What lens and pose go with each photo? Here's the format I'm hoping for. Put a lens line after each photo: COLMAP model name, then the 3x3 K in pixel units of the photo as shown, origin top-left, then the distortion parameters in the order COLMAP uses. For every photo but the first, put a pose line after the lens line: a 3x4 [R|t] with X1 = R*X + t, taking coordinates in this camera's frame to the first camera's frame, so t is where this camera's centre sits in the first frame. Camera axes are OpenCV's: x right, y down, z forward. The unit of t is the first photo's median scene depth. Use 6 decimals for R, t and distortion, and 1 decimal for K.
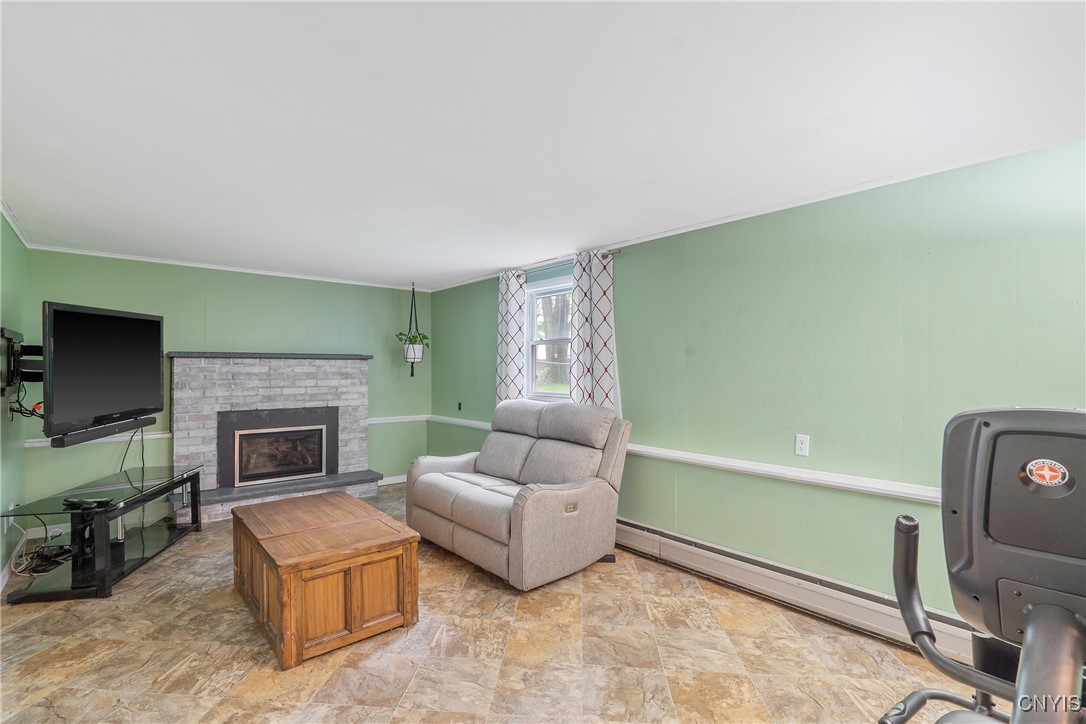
lens RADIAL K [[495.2, 0, 539.7], [0, 495.2, 382.2], [0, 0, 1]] dist [-0.007772, 0.003604]
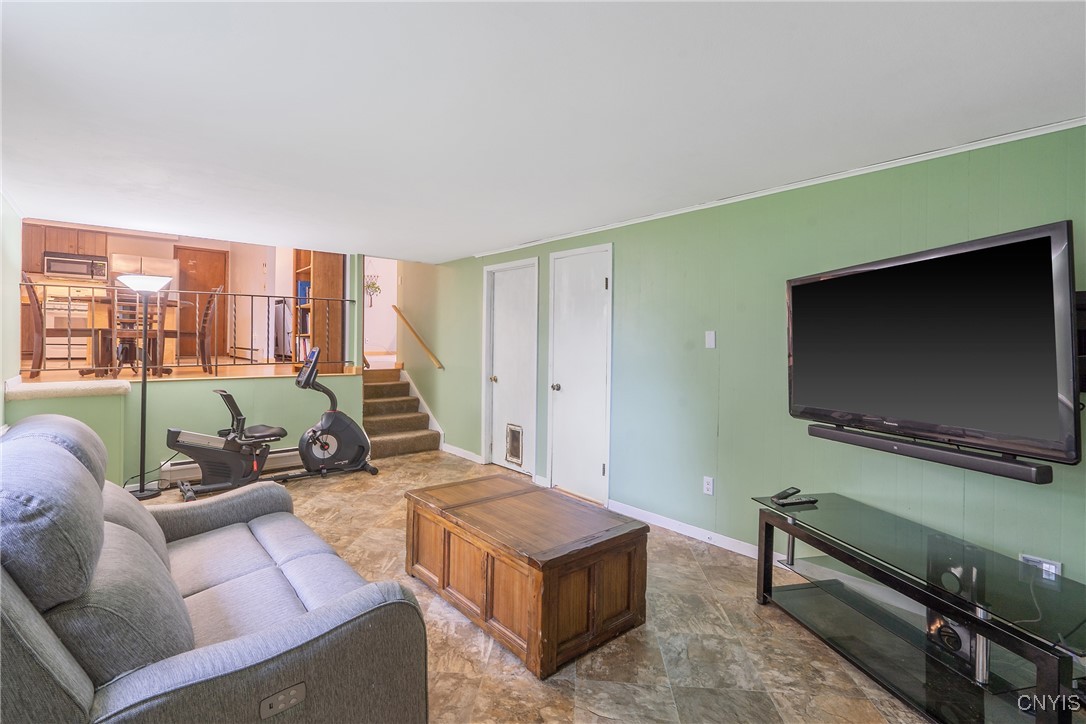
lens RADIAL K [[495.2, 0, 542.2], [0, 495.2, 344.7], [0, 0, 1]] dist [-0.007772, 0.003604]
pose [[-0.999973, -0.007136, -0.001943, -0.300123], [-0.007188, 0.999583, 0.027974, -0.030280], [0.001743, 0.027988, -0.999607, 1.160796]]
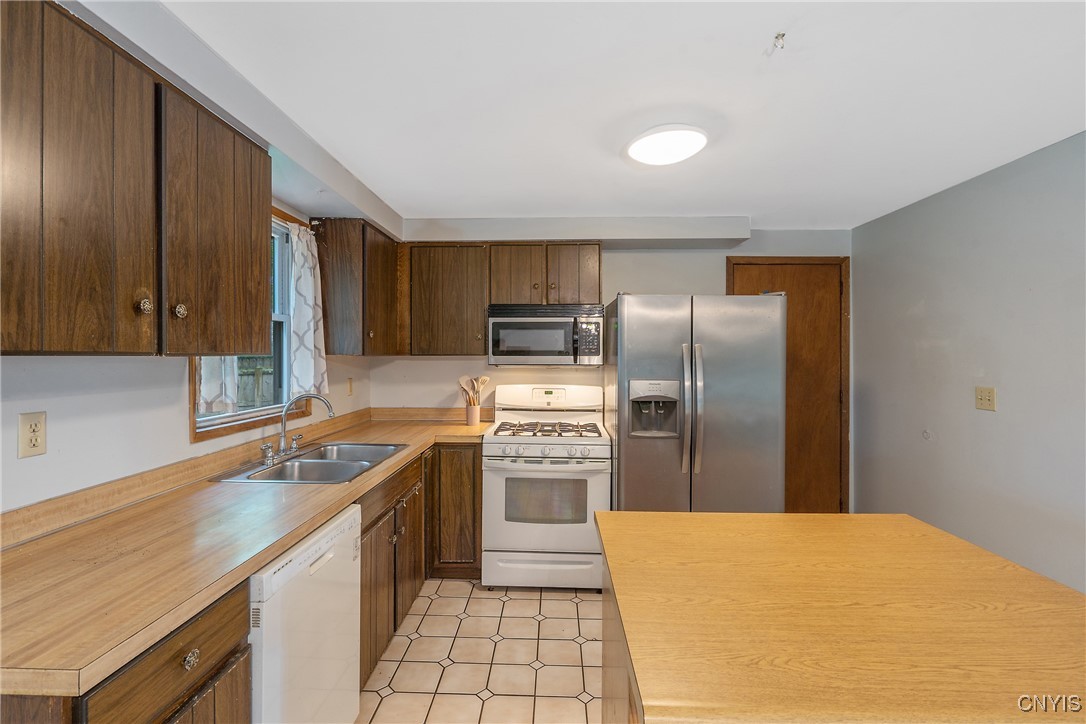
lens RADIAL K [[495.2, 0, 540.8], [0, 495.2, 353.4], [0, 0, 1]] dist [-0.007772, 0.003604]
pose [[-0.735955, 0.006458, 0.677000, 0.892059], [0.018983, 0.999758, 0.011099, -0.231836], [-0.676765, 0.021020, -0.735899, -0.089235]]
